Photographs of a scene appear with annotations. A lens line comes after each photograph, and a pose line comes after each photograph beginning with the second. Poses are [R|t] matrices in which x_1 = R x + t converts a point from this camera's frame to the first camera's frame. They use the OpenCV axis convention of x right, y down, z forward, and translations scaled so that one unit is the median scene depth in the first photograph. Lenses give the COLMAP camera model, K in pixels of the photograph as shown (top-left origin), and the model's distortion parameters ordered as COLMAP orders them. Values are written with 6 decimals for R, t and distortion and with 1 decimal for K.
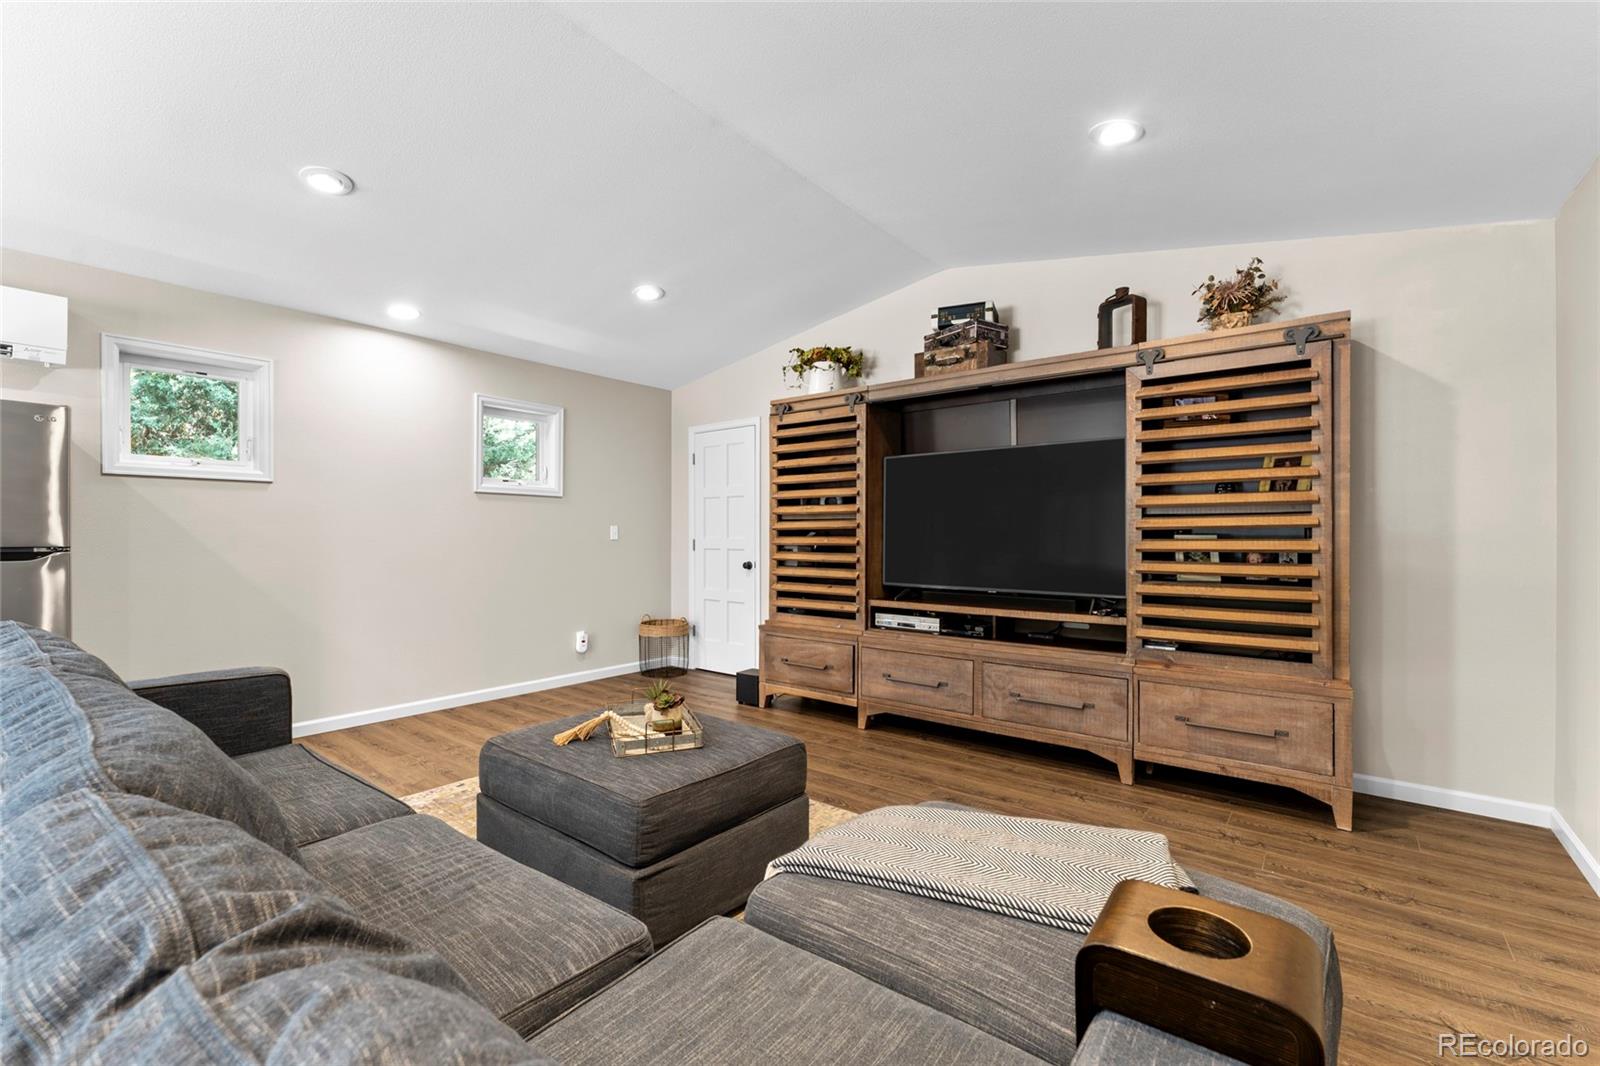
lens RADIAL K [[679.3, 0, 800.0], [0, 679.3, 533.0], [0, 0, 1]] dist [-0.000868, -0.000228]
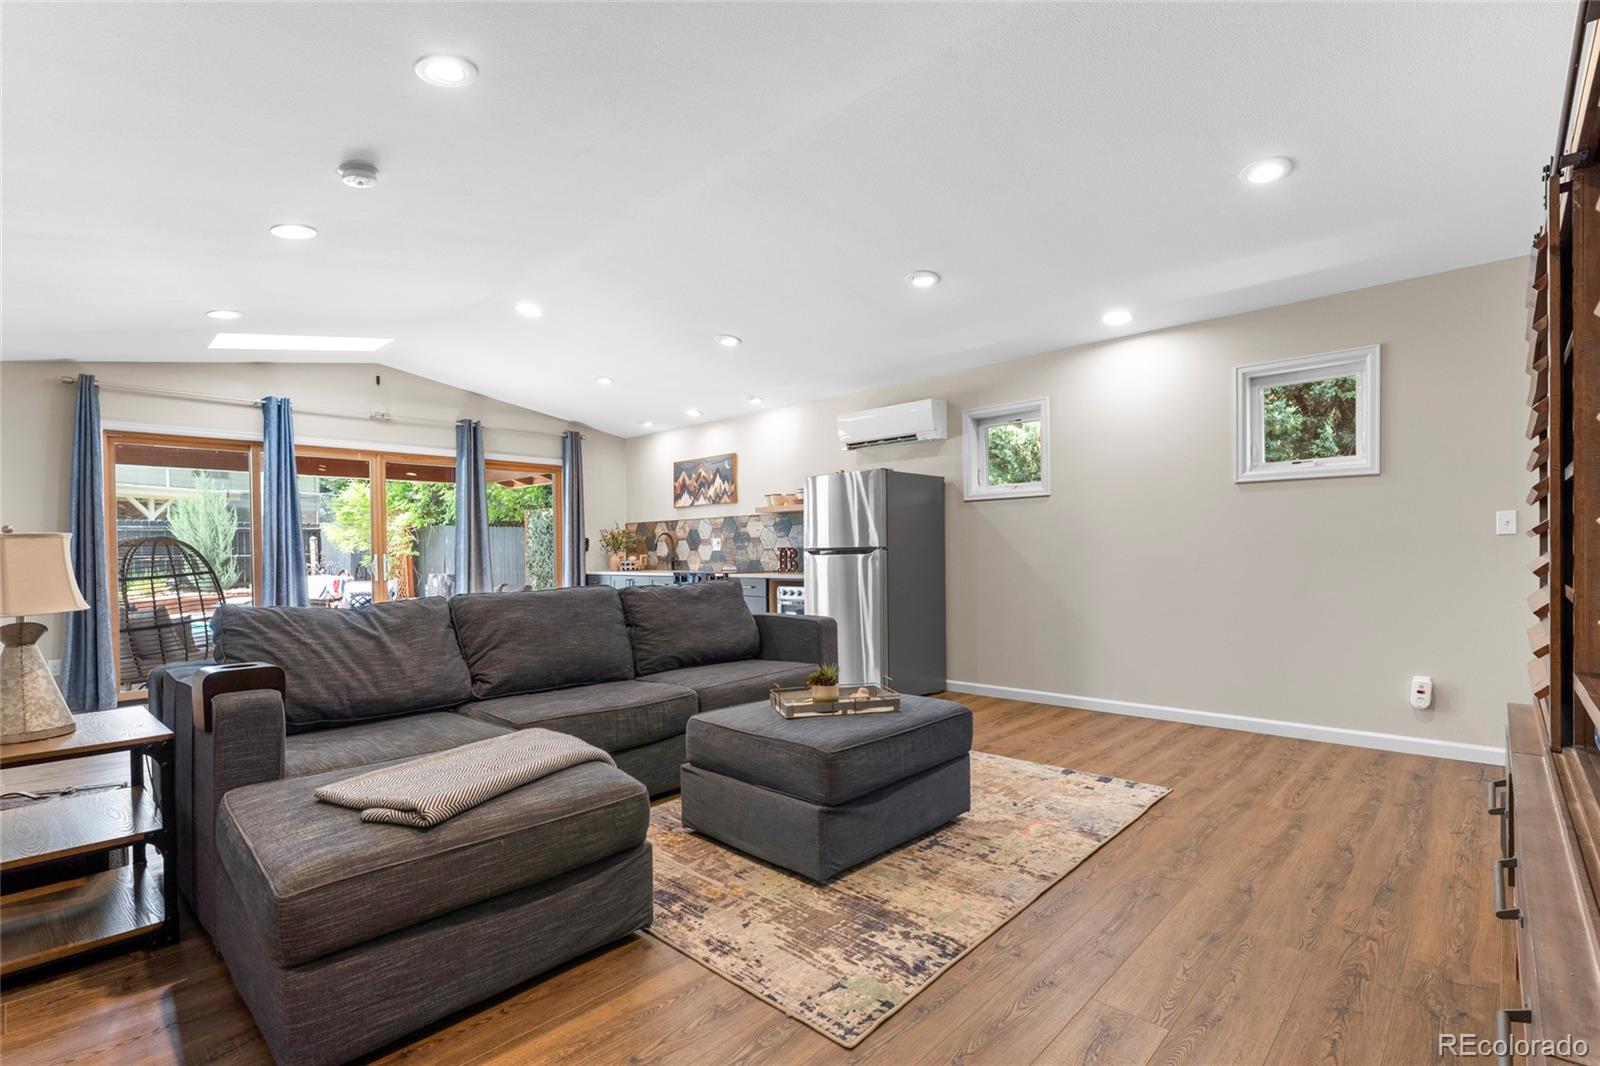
lens RADIAL K [[732.0, 0, 798.7], [0, 732.0, 557.1], [0, 0, 1]] dist [-0.000893, -0.000154]
pose [[-0.081778, 0.006474, -0.996630, 0.686751], [0.018909, 0.999809, 0.004943, 0.026288], [0.996471, -0.018441, -0.081885, 0.749117]]
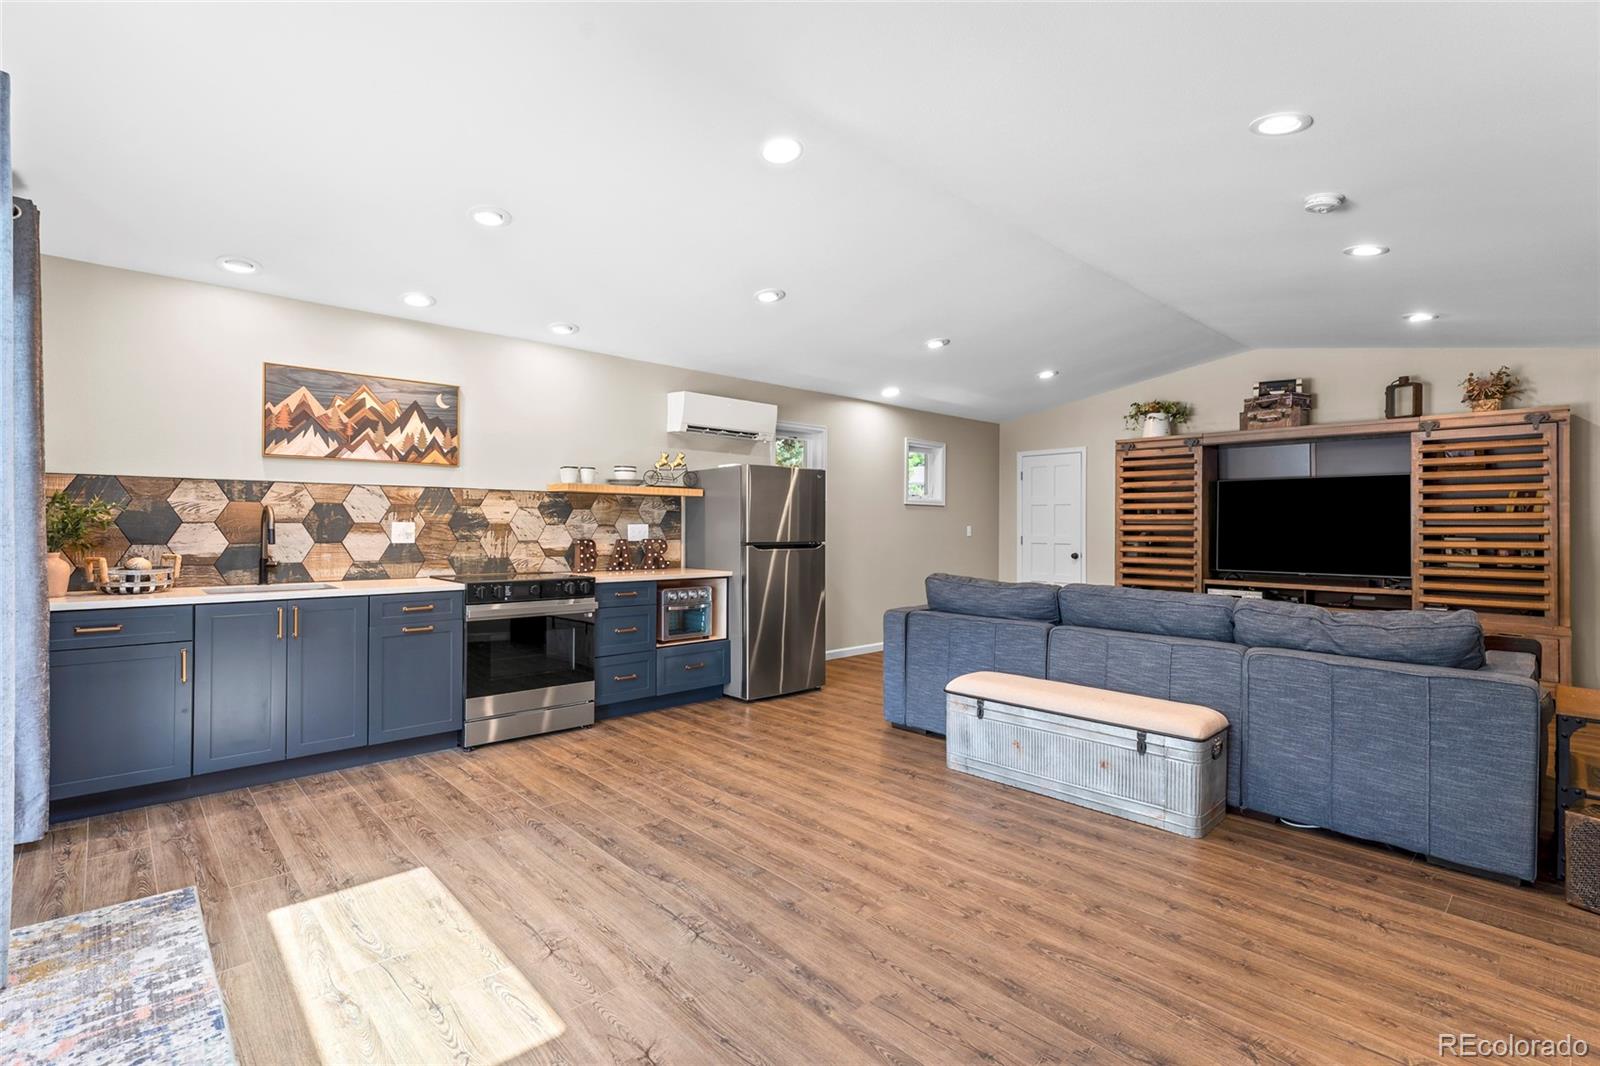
lens RADIAL K [[748.4, 0, 796.6], [0, 748.4, 518.7], [0, 0, 1]] dist [-0.000783, 0.000721]
pose [[0.989480, 0.002192, -0.144653, -0.673492], [-0.003063, 0.999978, -0.005801, -0.026388], [0.144638, 0.006183, 0.989465, -0.917384]]
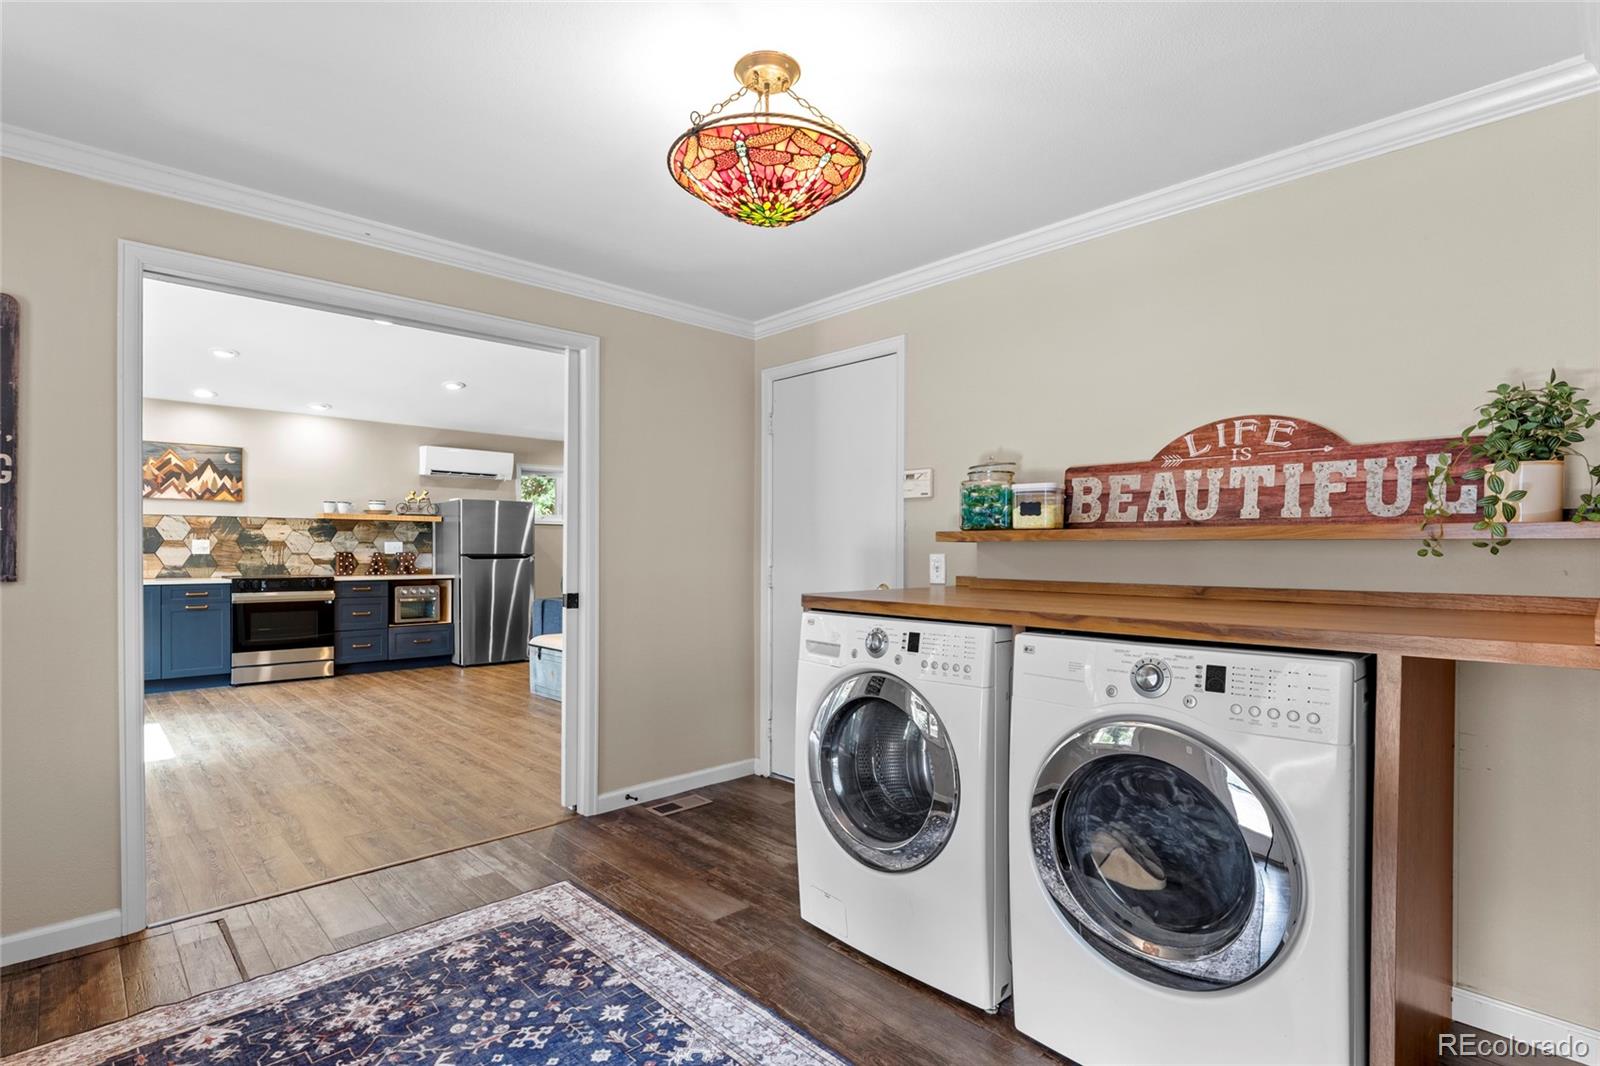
lens RADIAL K [[783.0, 0, 794.0], [0, 783.0, 550.6], [0, 0, 1]] dist [-0.002679, -0.000494]
pose [[0.990446, -0.000024, -0.137898, 0.299171], [0.000543, 0.999993, 0.003726, -0.004022], [0.137897, -0.003766, 0.990439, -1.548479]]
